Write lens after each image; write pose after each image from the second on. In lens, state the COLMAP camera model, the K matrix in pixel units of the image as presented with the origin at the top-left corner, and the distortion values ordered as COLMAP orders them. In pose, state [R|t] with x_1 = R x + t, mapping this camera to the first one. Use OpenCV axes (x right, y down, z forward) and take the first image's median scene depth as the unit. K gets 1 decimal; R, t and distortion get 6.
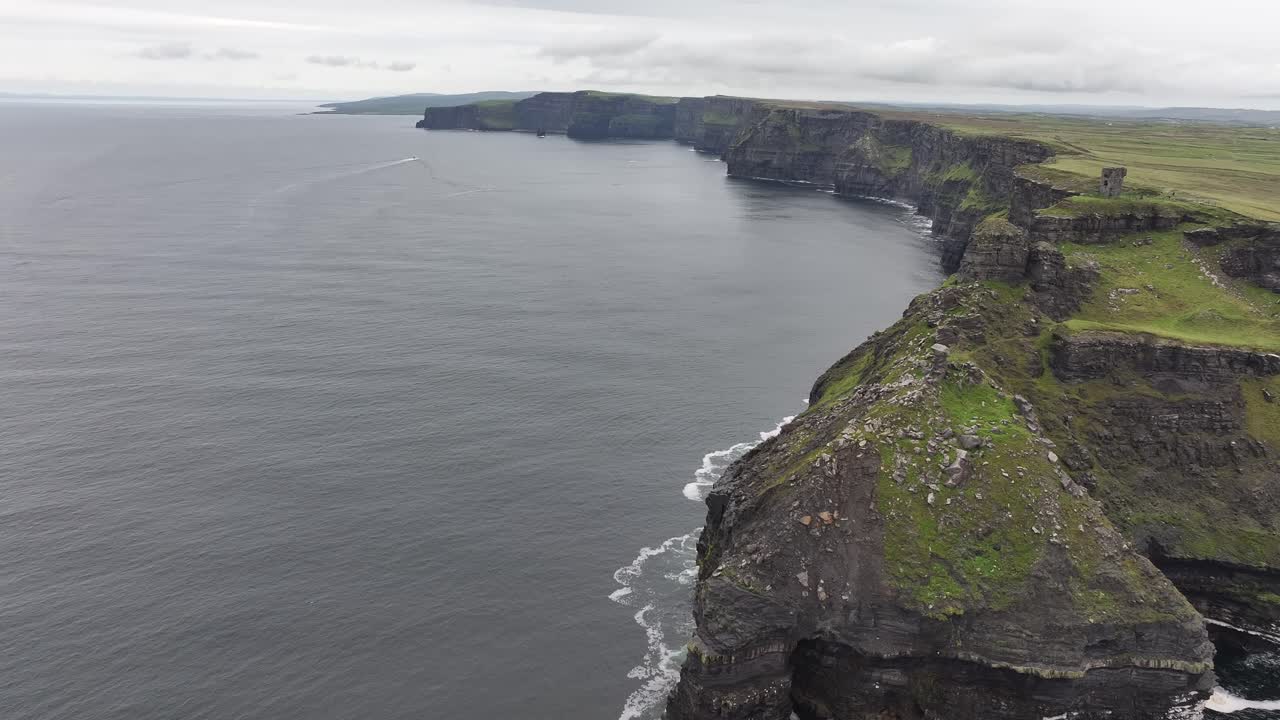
lens RADIAL K [[887.9, 0, 656.4], [0, 887.9, 355.7], [0, 0, 1]] dist [0.087703, -0.111684]
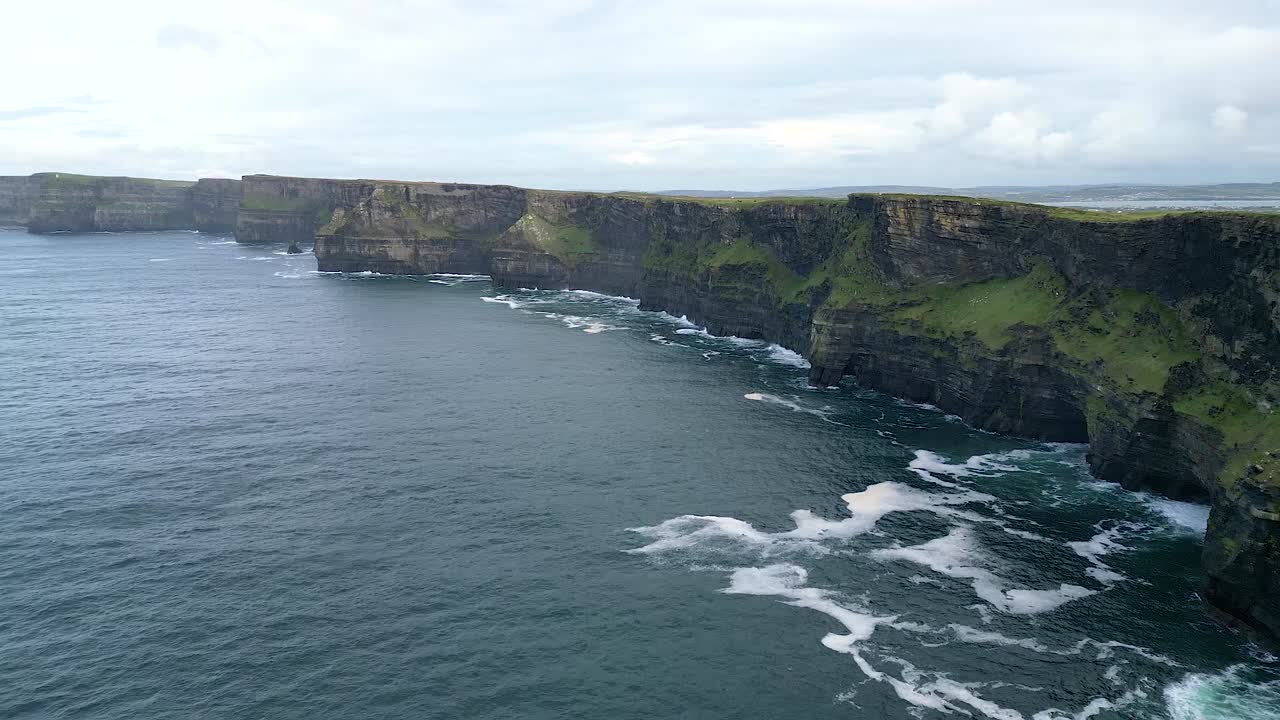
lens RADIAL K [[887.9, 0, 656.4], [0, 887.9, 355.7], [0, 0, 1]] dist [0.087703, -0.111684]
pose [[0.866358, -0.101078, 0.489089, -0.048076], [0.148267, 0.987209, -0.058614, -0.052932], [-0.476908, 0.123297, 0.870262, 0.243344]]
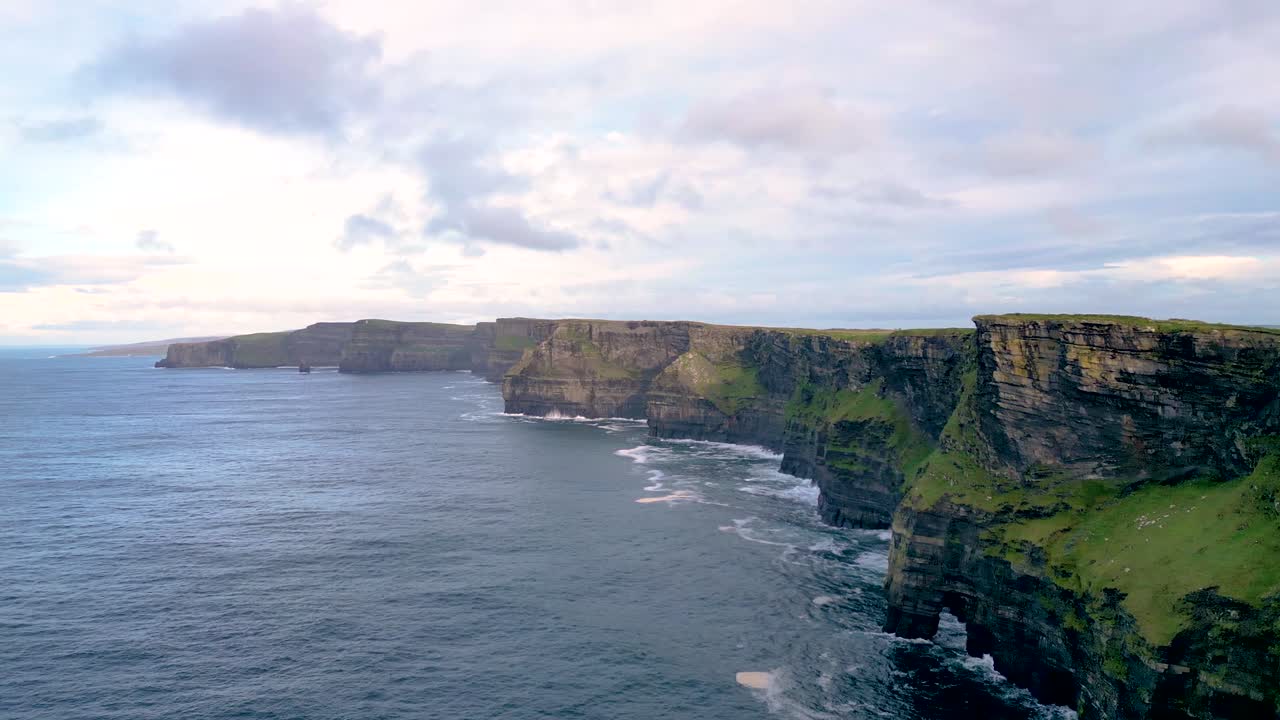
lens RADIAL K [[887.9, 0, 656.4], [0, 887.9, 355.7], [0, 0, 1]] dist [0.087703, -0.111684]
pose [[0.984640, -0.024343, 0.172891, 0.079830], [0.067626, 0.966112, -0.249109, -0.066610], [-0.160968, 0.256974, 0.952918, 0.310554]]
